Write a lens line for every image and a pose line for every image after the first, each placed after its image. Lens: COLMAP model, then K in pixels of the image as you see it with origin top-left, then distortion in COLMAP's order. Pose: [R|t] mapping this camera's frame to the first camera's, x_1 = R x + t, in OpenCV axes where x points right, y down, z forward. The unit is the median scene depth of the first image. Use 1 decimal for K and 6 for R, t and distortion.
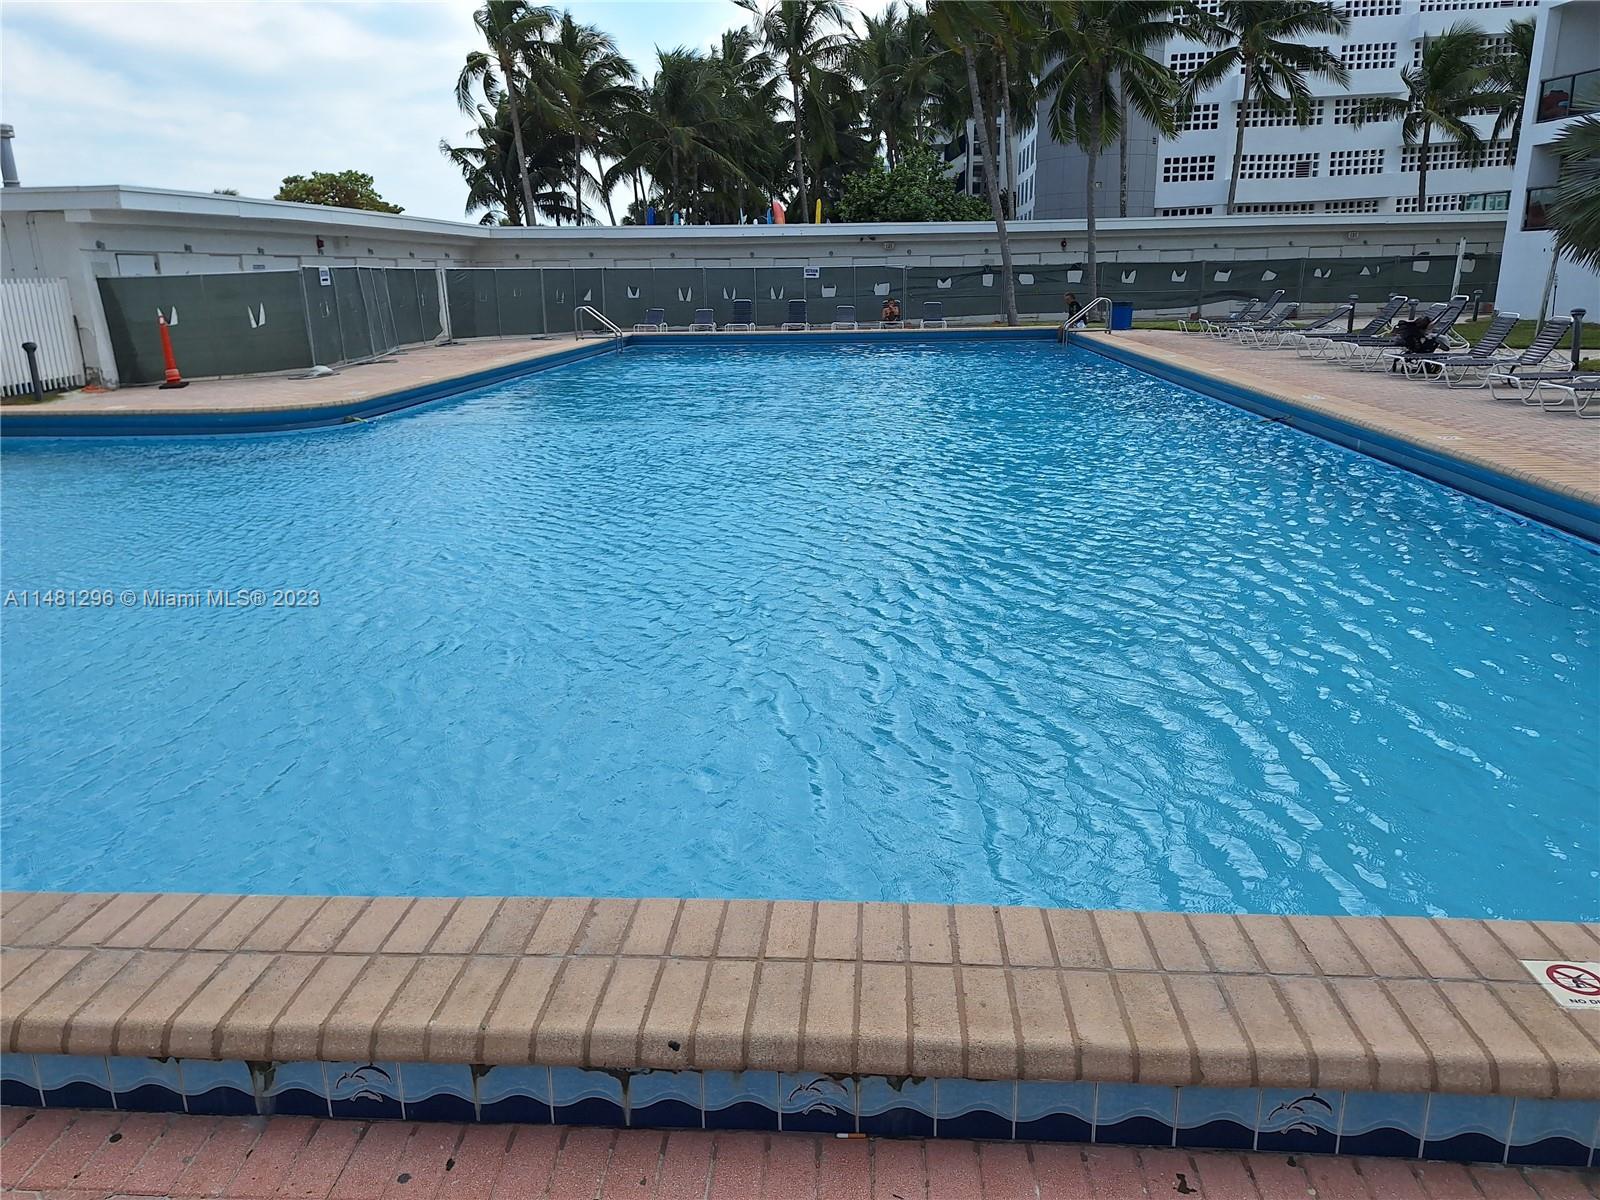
lens RADIAL K [[1136.0, 0, 808.0], [0, 1136.0, 597.5], [0, 0, 1]] dist [0.002320, -0.000450]
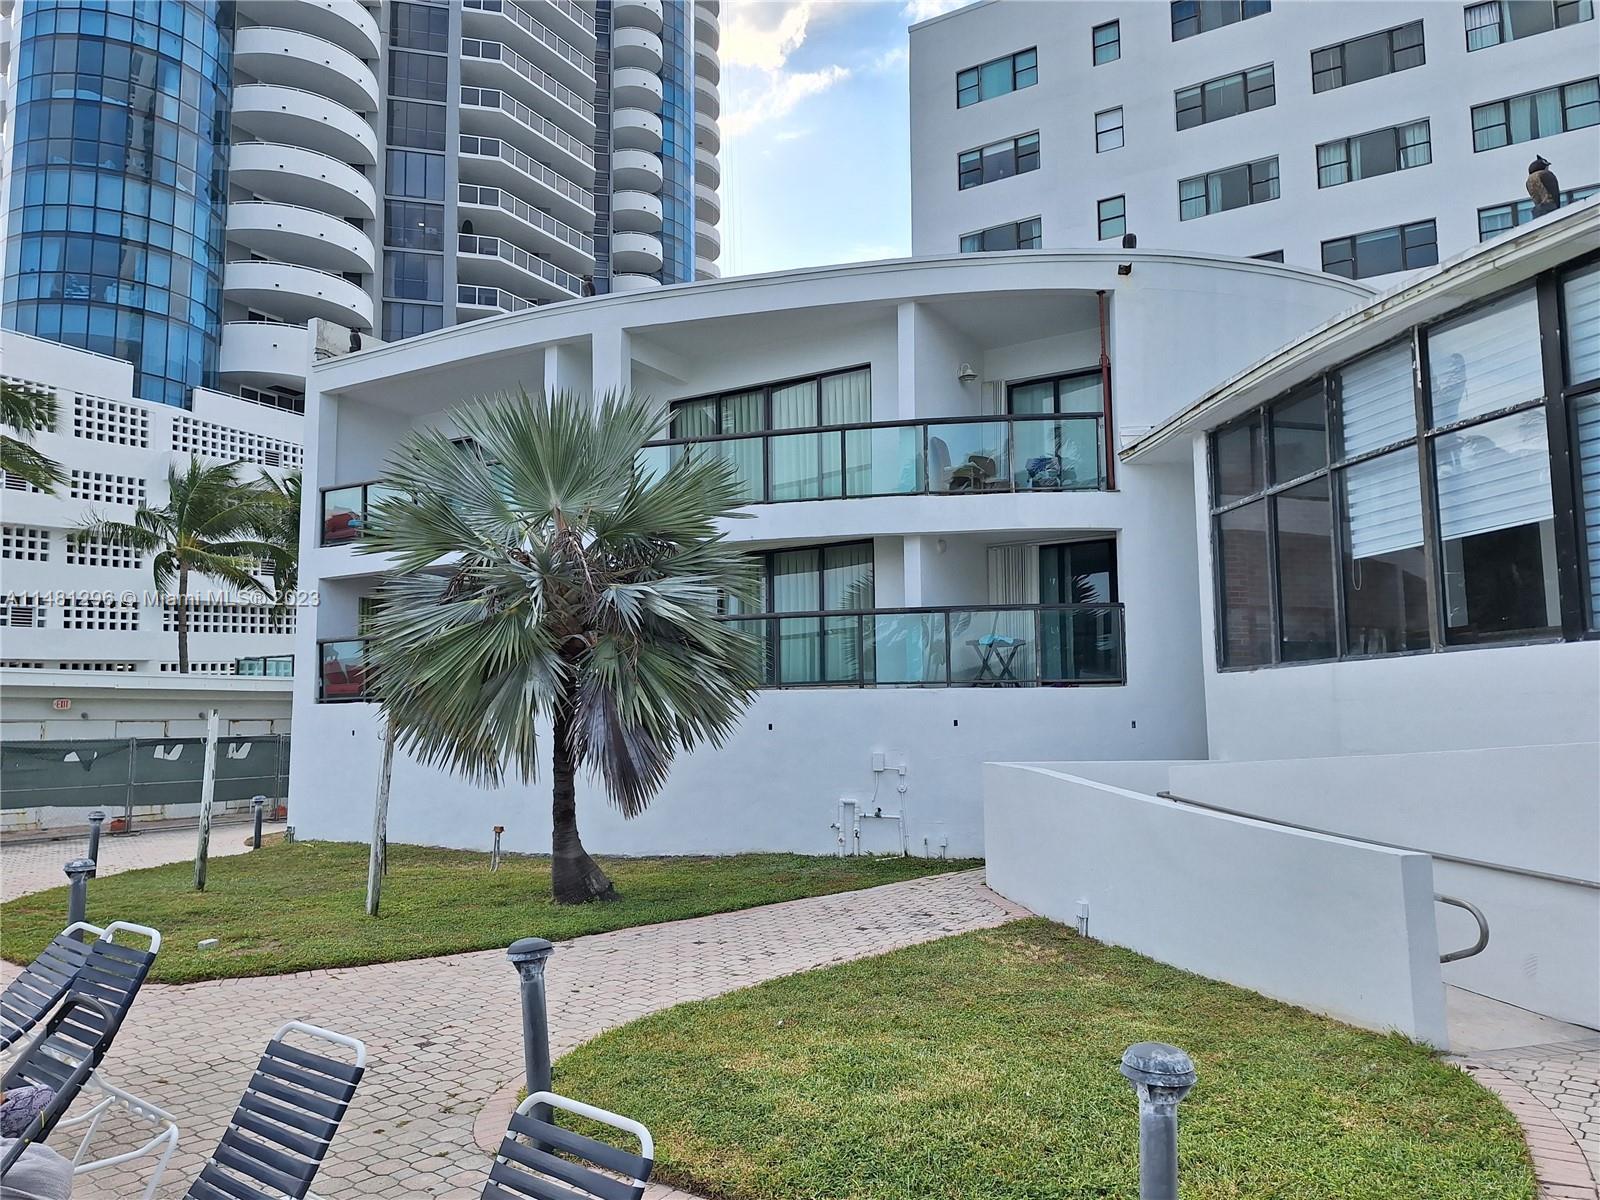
lens RADIAL K [[1136.0, 0, 806.0], [0, 1136.0, 599.7], [0, 0, 1]] dist [0.002320, -0.000450]
pose [[0.582916, 0.106241, 0.805557, 0.147255], [0.220662, 0.933457, -0.282784, -0.074649], [-0.781996, 0.342595, 0.520683, 0.238043]]
